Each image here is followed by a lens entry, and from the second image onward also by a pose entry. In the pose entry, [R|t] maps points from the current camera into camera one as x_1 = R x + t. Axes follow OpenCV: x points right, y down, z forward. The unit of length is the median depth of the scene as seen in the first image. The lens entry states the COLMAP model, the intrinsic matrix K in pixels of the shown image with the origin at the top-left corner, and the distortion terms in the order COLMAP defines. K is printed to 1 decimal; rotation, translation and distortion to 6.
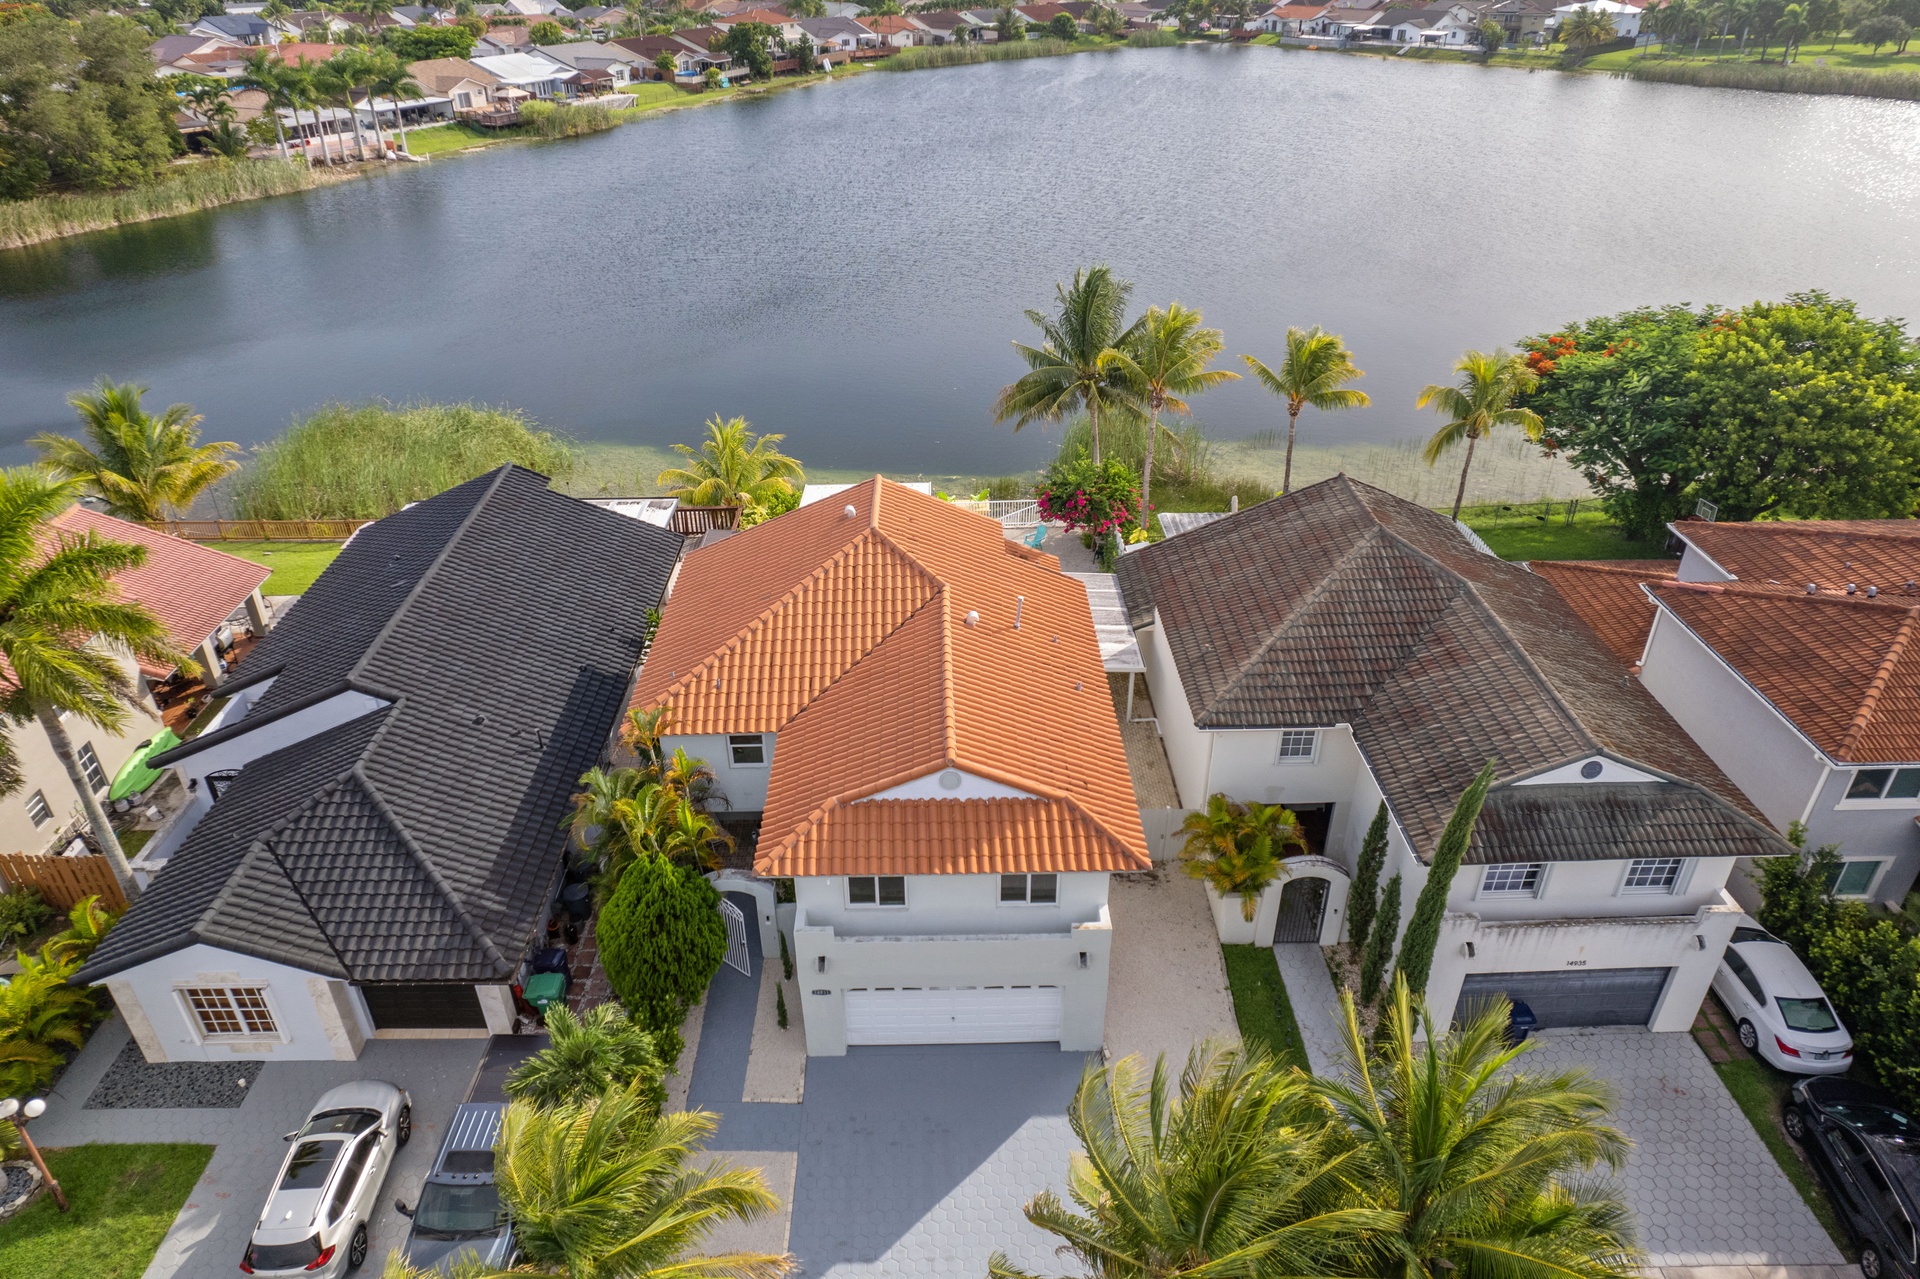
lens RADIAL K [[1221.0, 0, 960.0], [0, 1221.0, 639.5], [0, 0, 1]] dist [-0.047486, -0.000850]
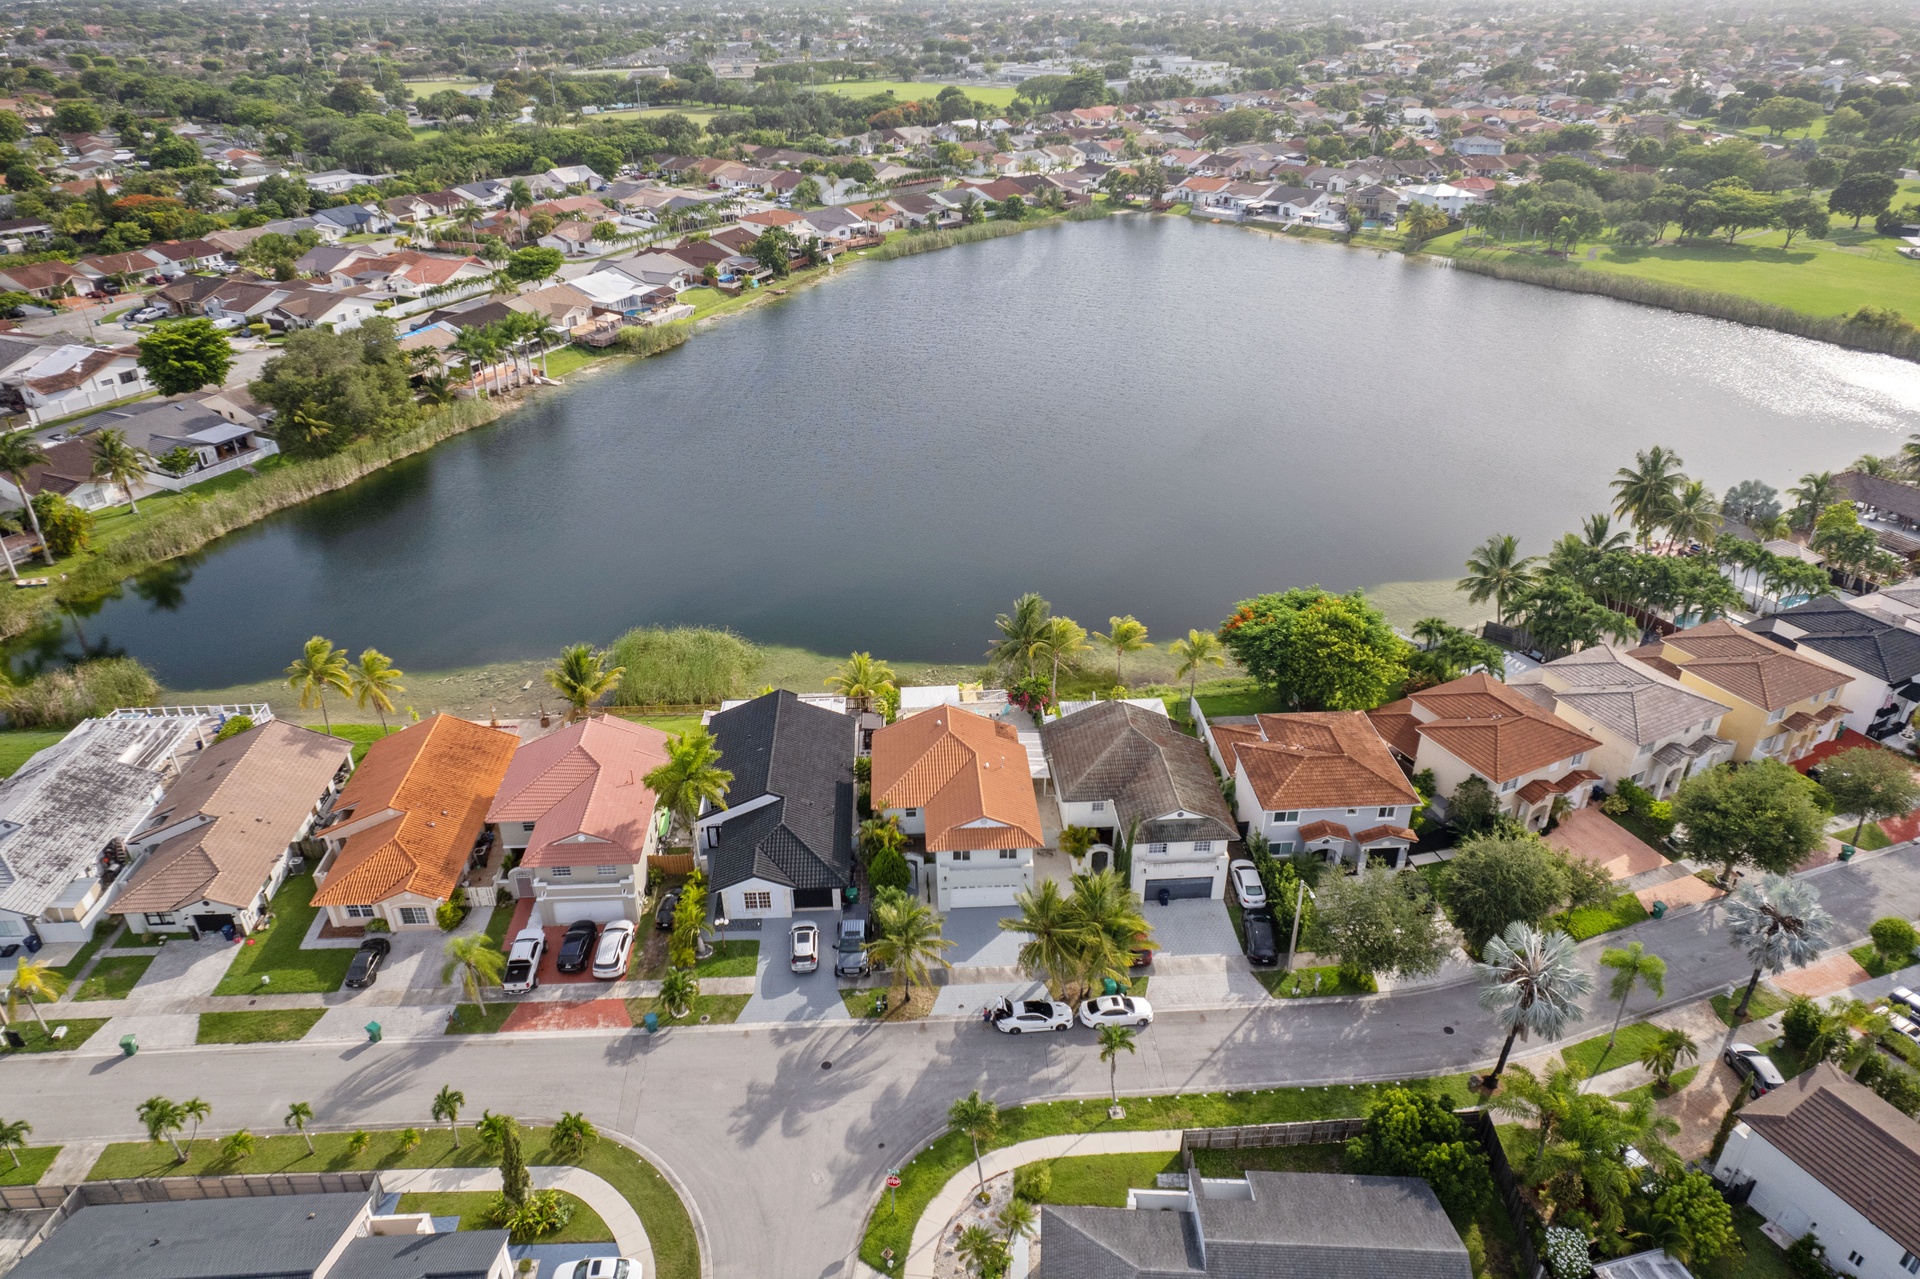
lens RADIAL K [[1221.0, 0, 960.0], [0, 1221.0, 639.5], [0, 0, 1]] dist [-0.047486, -0.000850]
pose [[0.999384, -0.016496, 0.030986, -0.041736], [0.017430, 0.999395, -0.030108, -0.069886], [-0.030471, 0.030630, 0.999066, -0.579480]]
